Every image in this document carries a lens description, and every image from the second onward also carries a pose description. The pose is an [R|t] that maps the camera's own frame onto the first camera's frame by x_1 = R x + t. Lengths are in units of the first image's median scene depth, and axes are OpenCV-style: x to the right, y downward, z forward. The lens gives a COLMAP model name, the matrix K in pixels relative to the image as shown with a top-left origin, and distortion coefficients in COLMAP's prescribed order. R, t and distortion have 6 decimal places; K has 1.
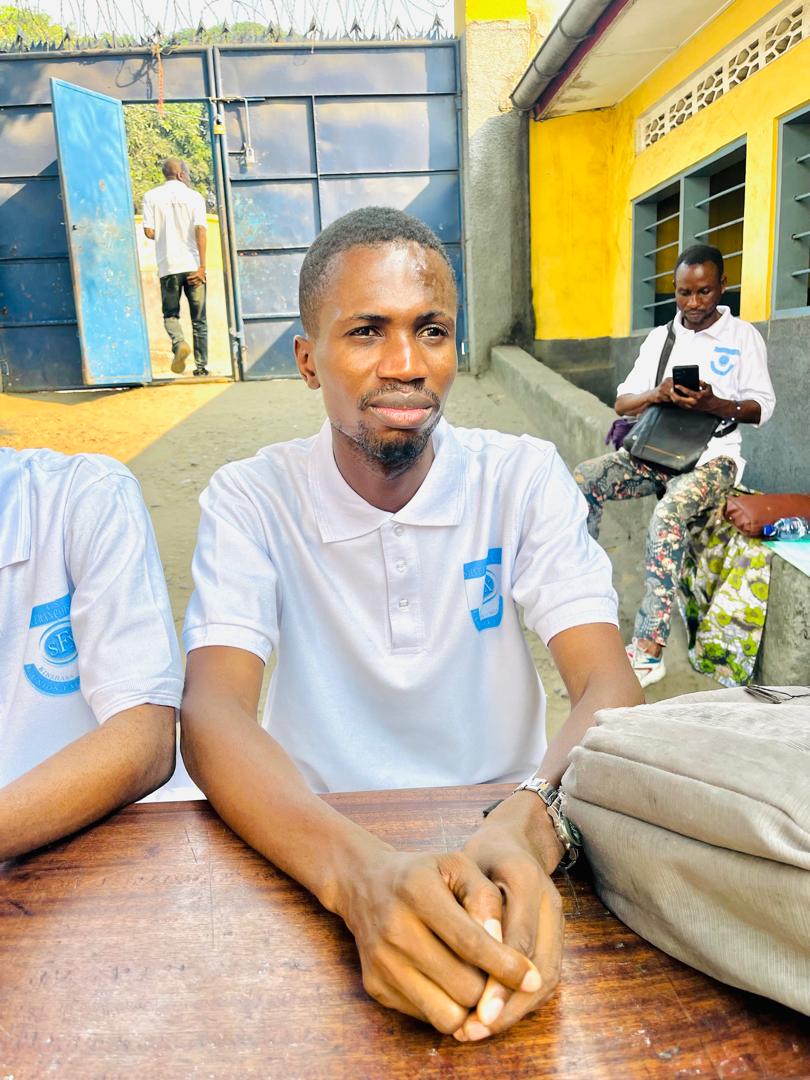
lens RADIAL K [[772.4, 0, 395.3], [0, 772.4, 541.6], [0, 0, 1]] dist [0.082366, -0.119836]
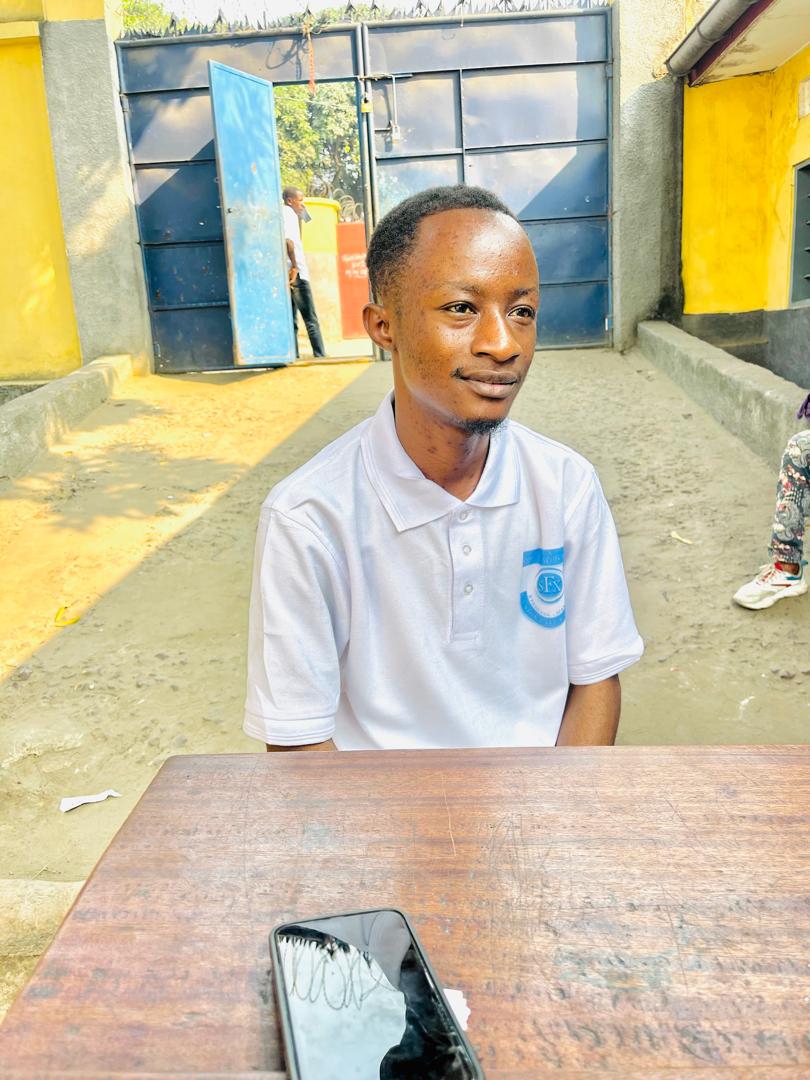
lens RADIAL K [[772.4, 0, 395.3], [0, 772.4, 541.6], [0, 0, 1]] dist [0.082366, -0.119836]
pose [[0.995108, 0.013979, -0.097804, -0.082642], [-0.012435, 0.999788, 0.016383, 0.011365], [0.098012, -0.015087, 0.995071, -0.000785]]
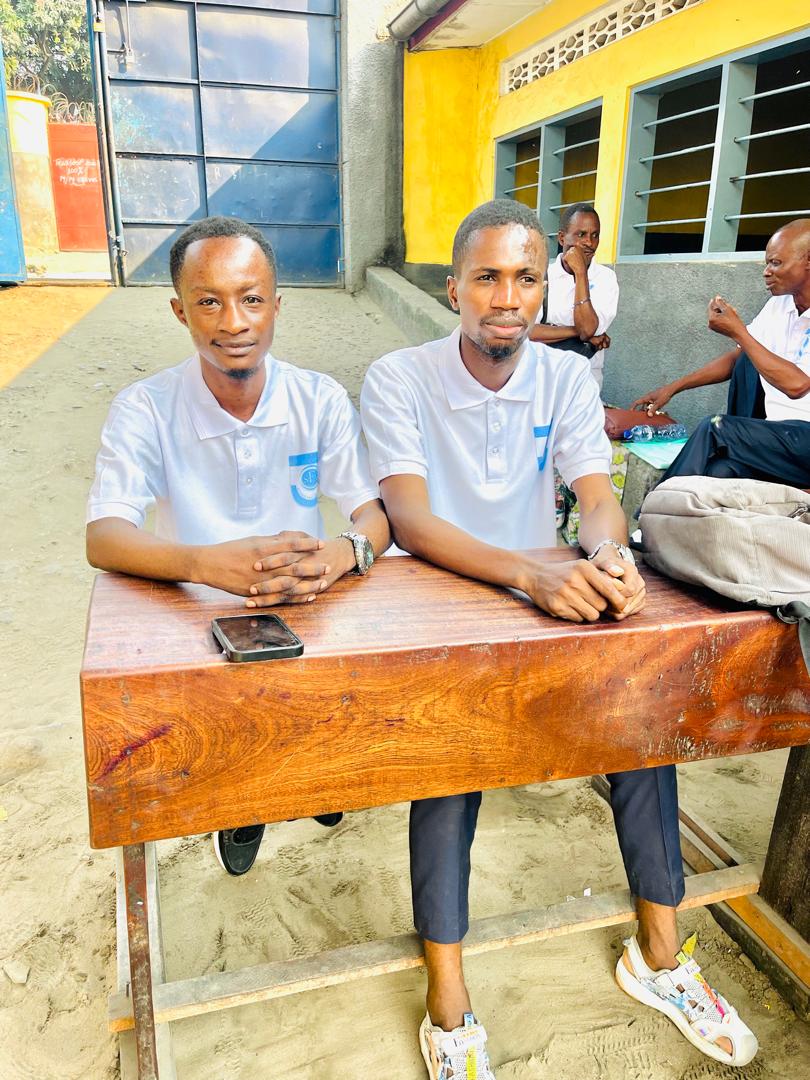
lens RADIAL K [[789.6, 0, 388.6], [0, 789.6, 541.9], [0, 0, 1]] dist [0.064194, -0.125336]
pose [[0.974509, -0.012880, 0.223978, -0.100239], [-0.008815, 0.995381, 0.095595, 0.019861], [-0.224175, -0.095133, 0.969894, -0.100096]]
